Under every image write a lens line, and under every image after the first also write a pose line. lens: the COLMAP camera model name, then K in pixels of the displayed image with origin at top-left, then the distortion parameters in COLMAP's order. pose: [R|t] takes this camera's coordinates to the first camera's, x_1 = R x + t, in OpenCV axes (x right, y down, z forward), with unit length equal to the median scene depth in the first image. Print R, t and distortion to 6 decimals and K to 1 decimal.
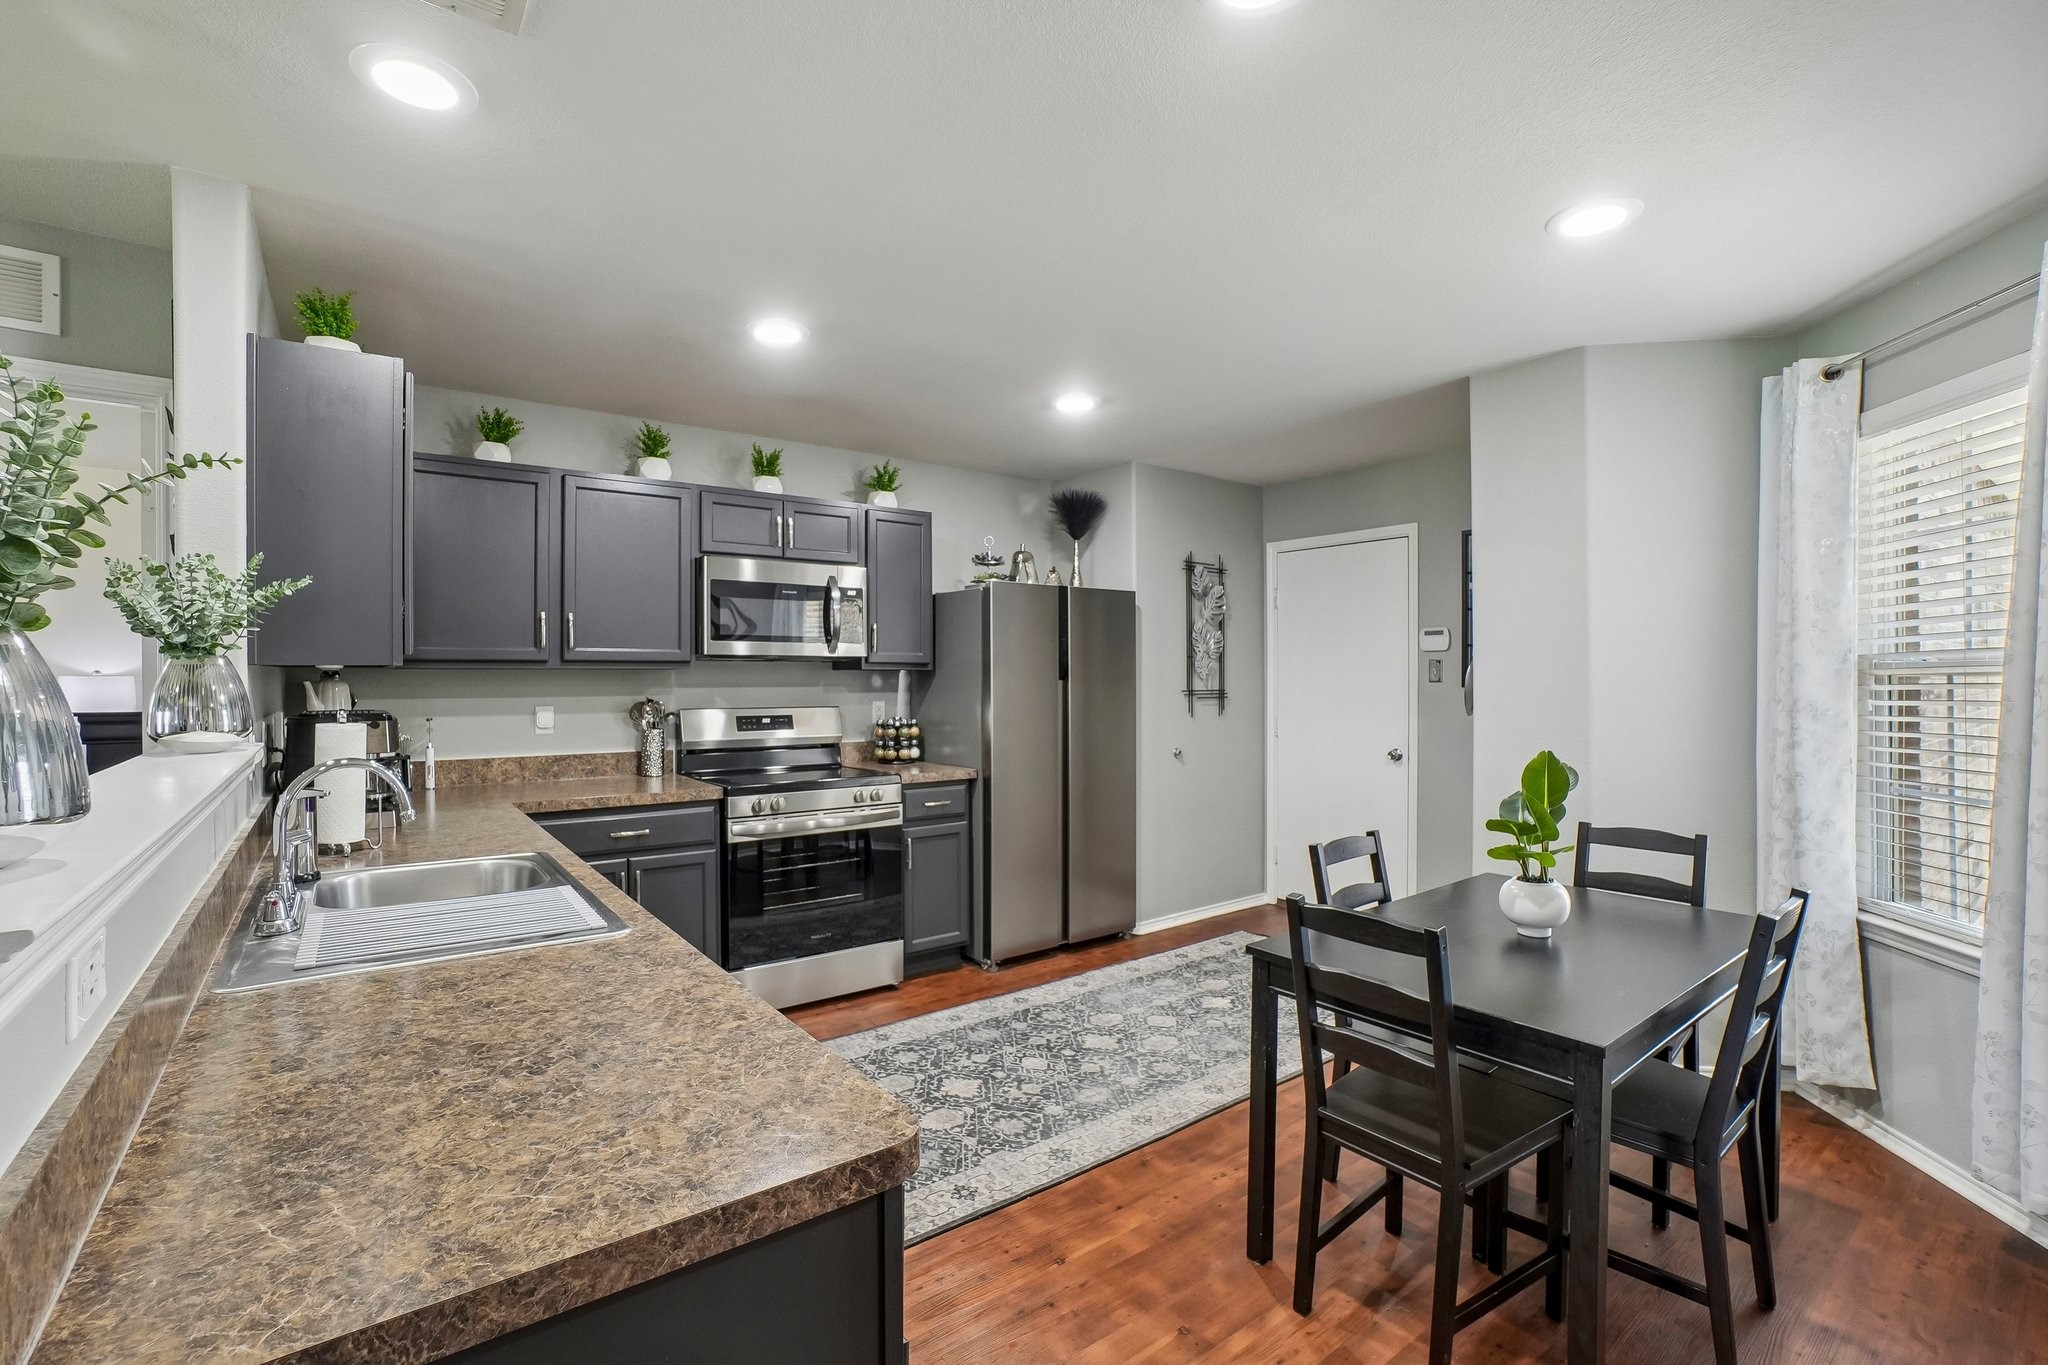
lens RADIAL K [[901.6, 0, 988.7], [0, 901.6, 672.3], [0, 0, 1]] dist [-0.031725, 0.000208]
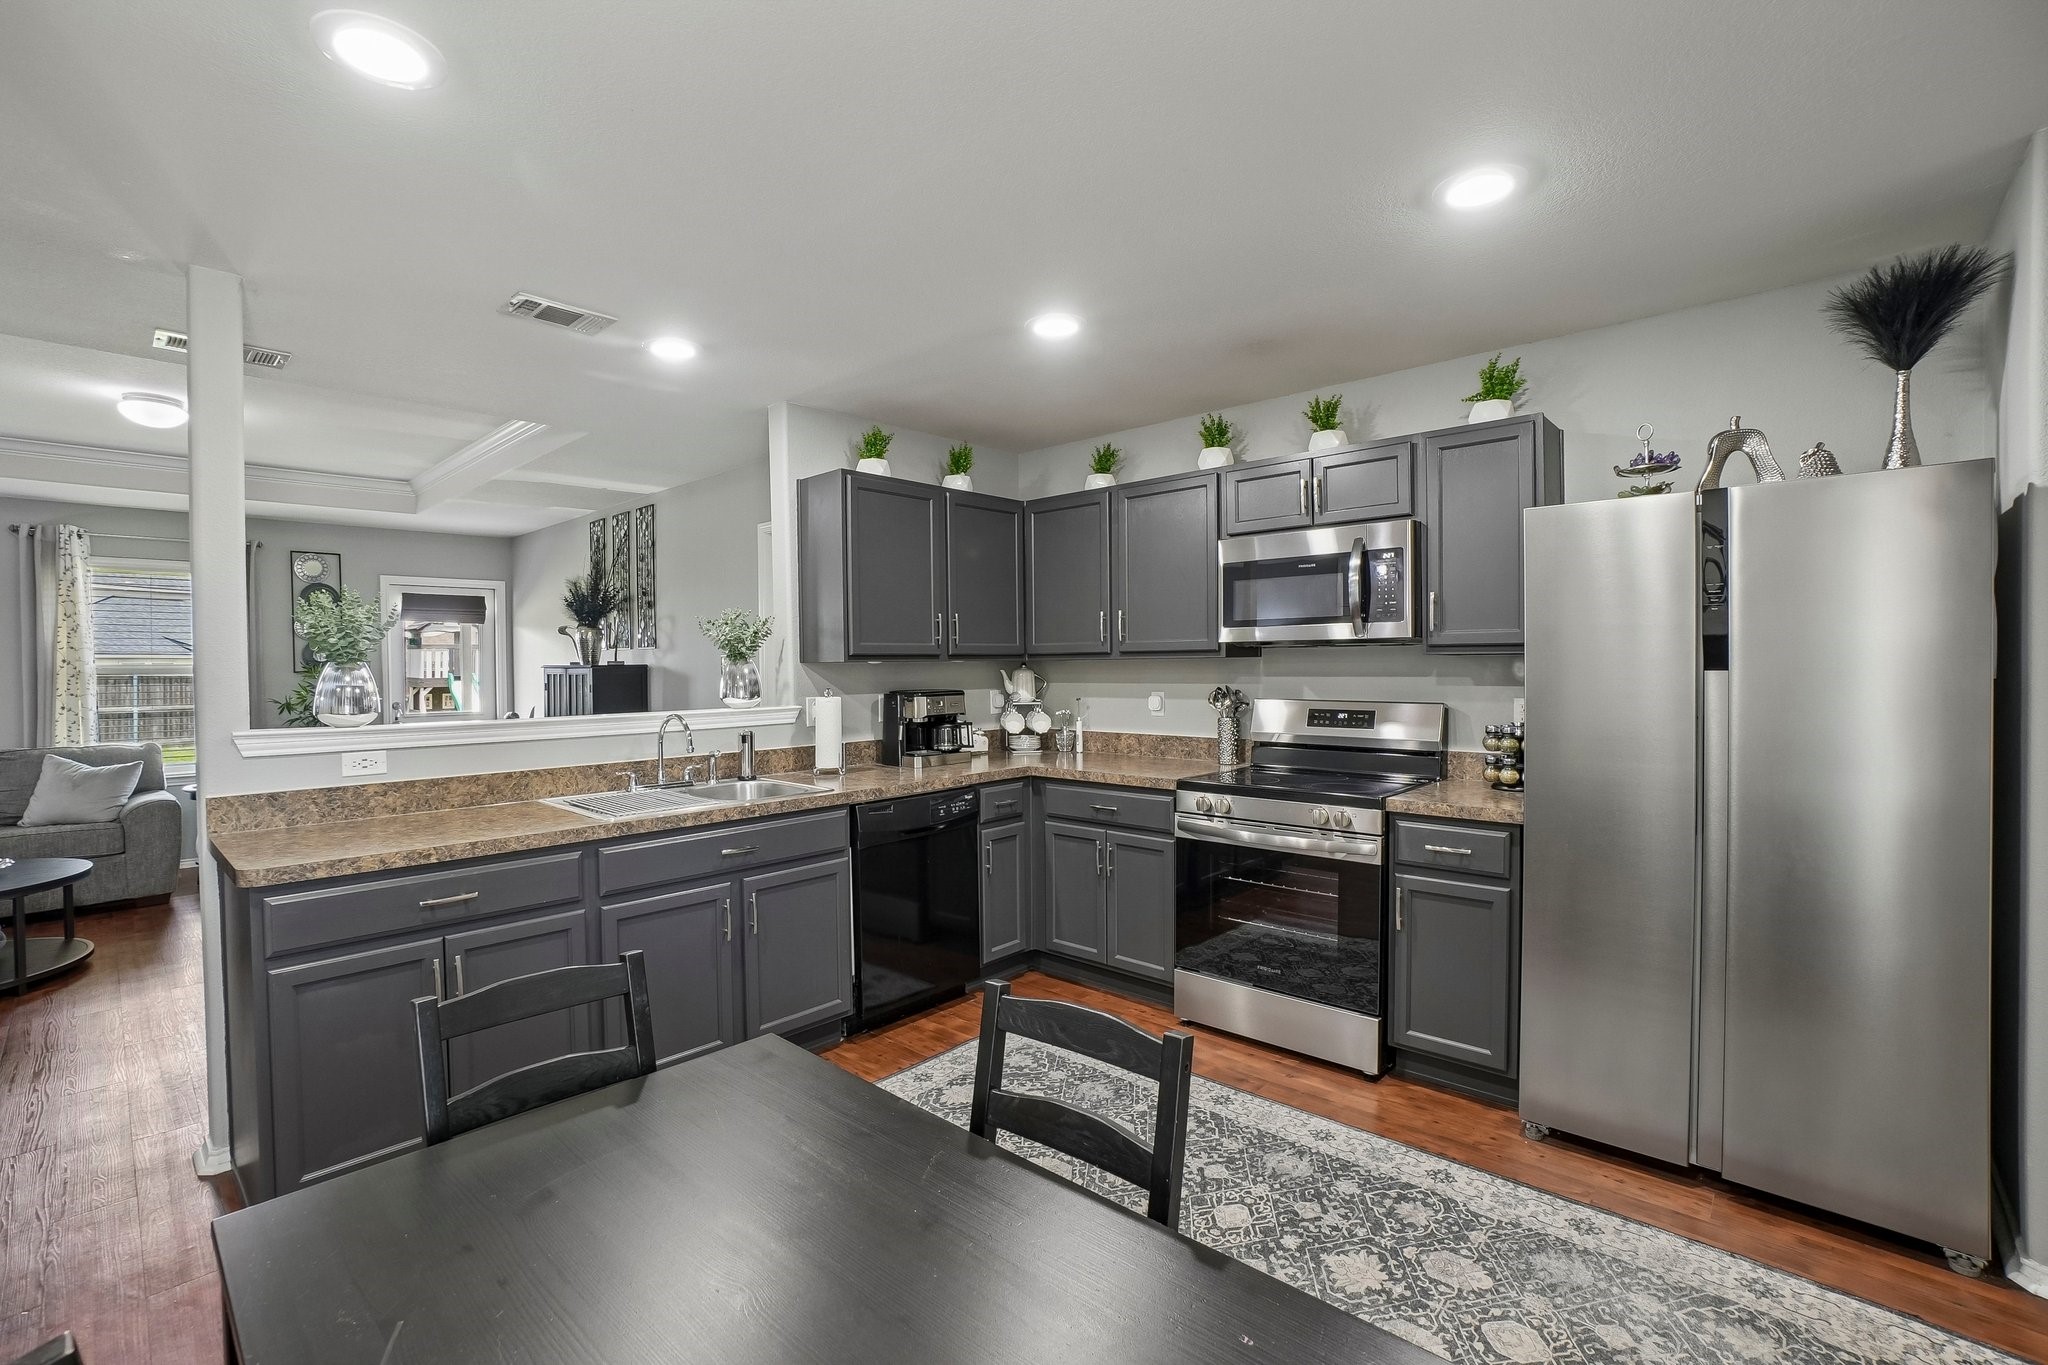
lens RADIAL K [[906.3, 0, 1024.0], [0, 906.3, 682.5], [0, 0, 1]] dist [-0.028981, 0.000265]
pose [[0.195163, 0.018666, -0.980593, 0.611269], [0.013232, 0.999678, 0.021663, -0.000764], [0.980682, -0.017203, 0.194853, 0.616356]]
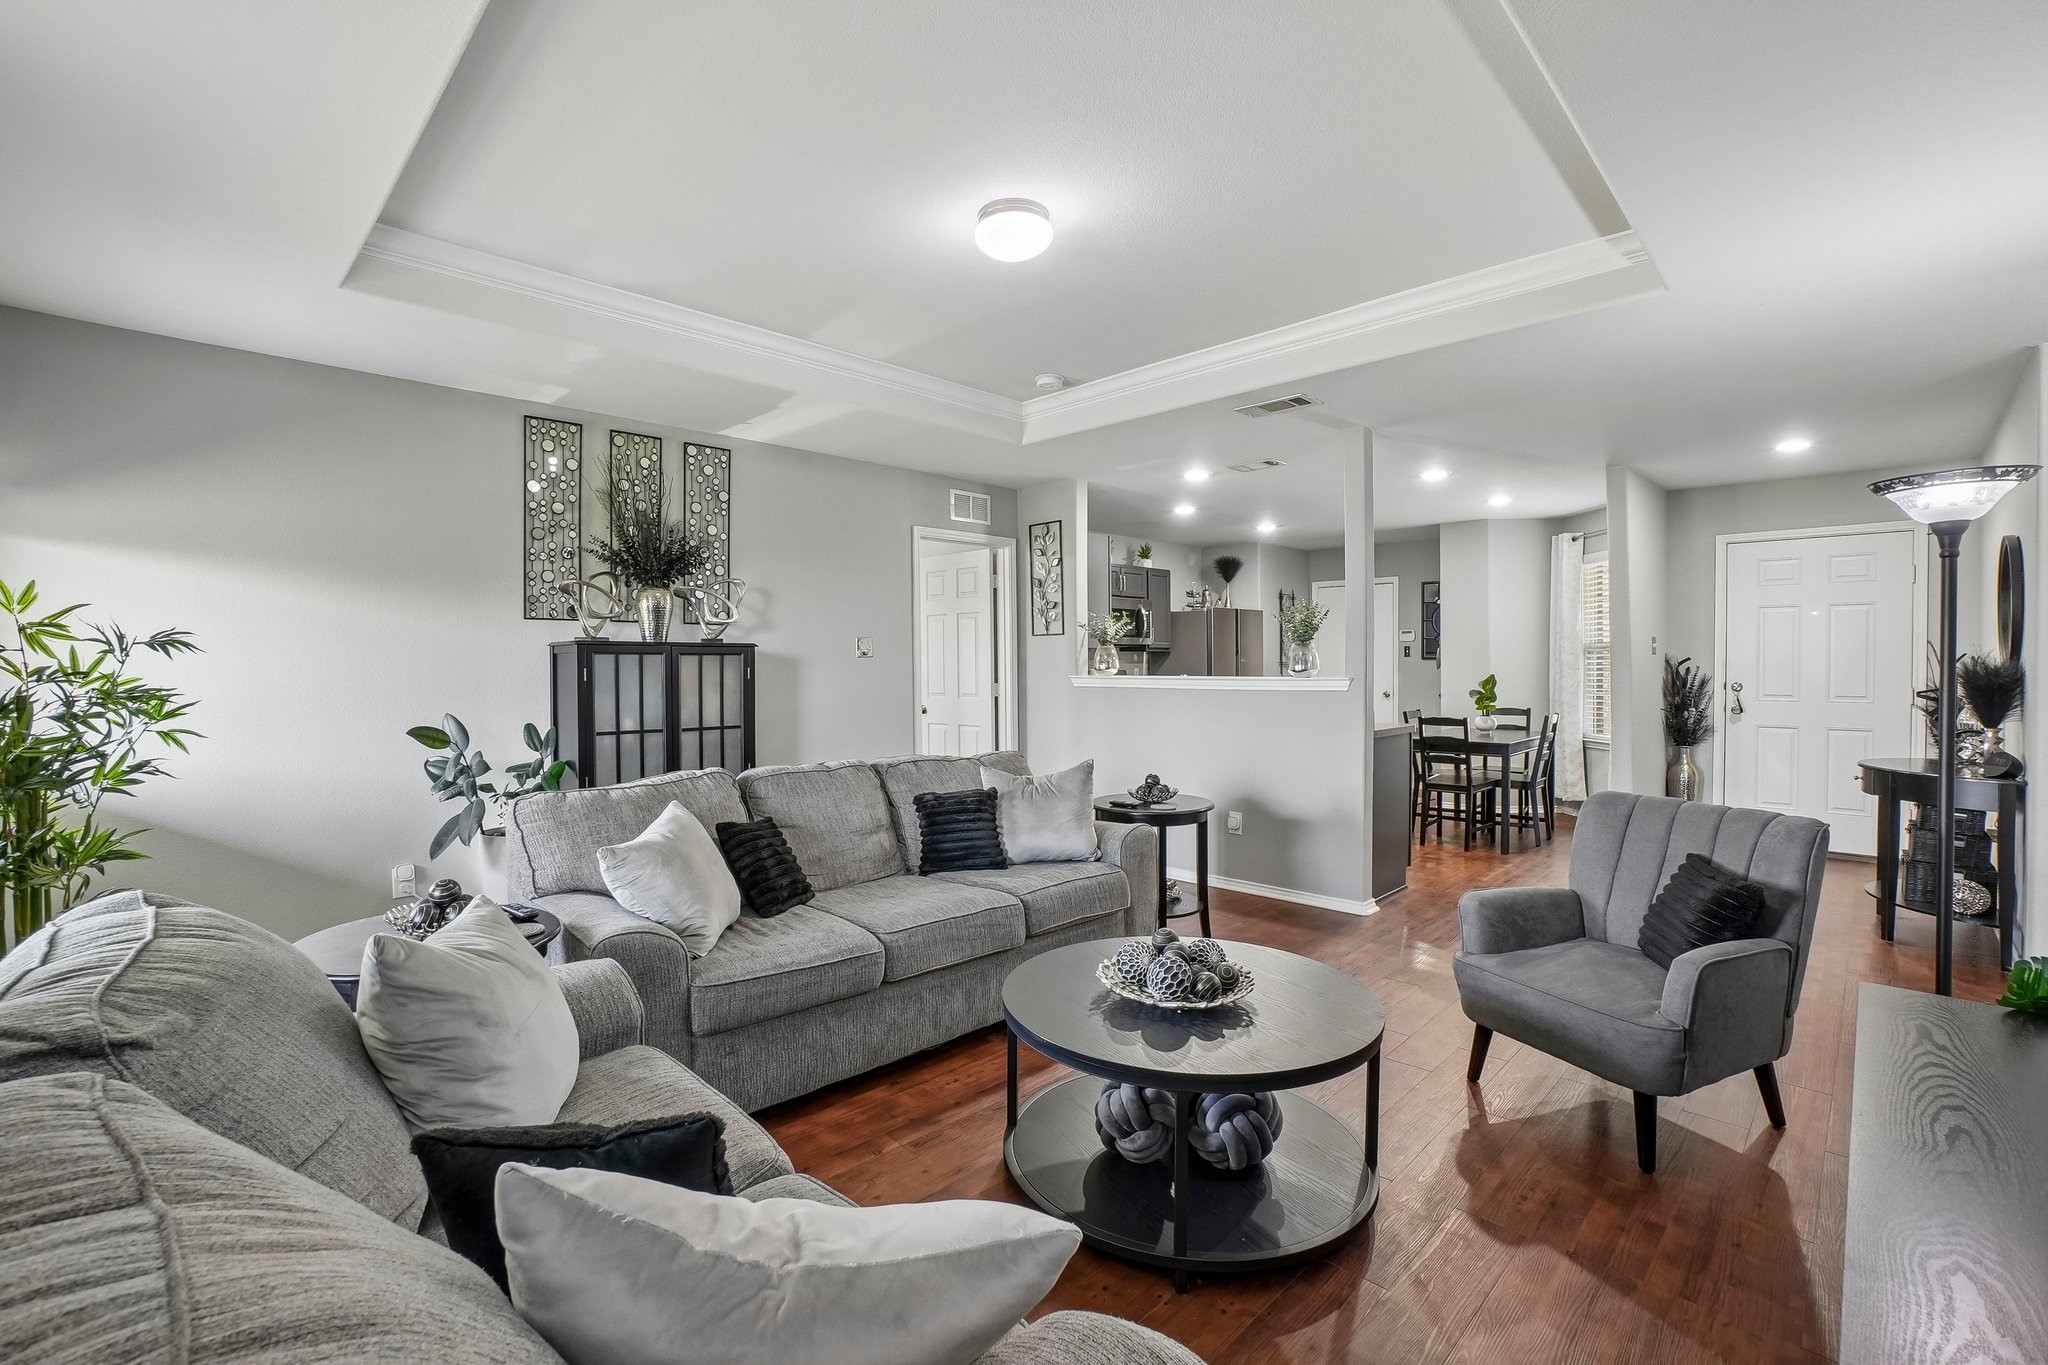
lens RADIAL K [[894.3, 0, 1024.0], [0, 894.3, 682.5], [0, 0, 1]] dist [-0.033837, -0.000050]
pose [[0.985918, -0.010096, 0.166922, -0.788089], [0.006228, 0.999700, 0.023681, 0.018181], [-0.167111, -0.022308, 0.985686, -0.950744]]
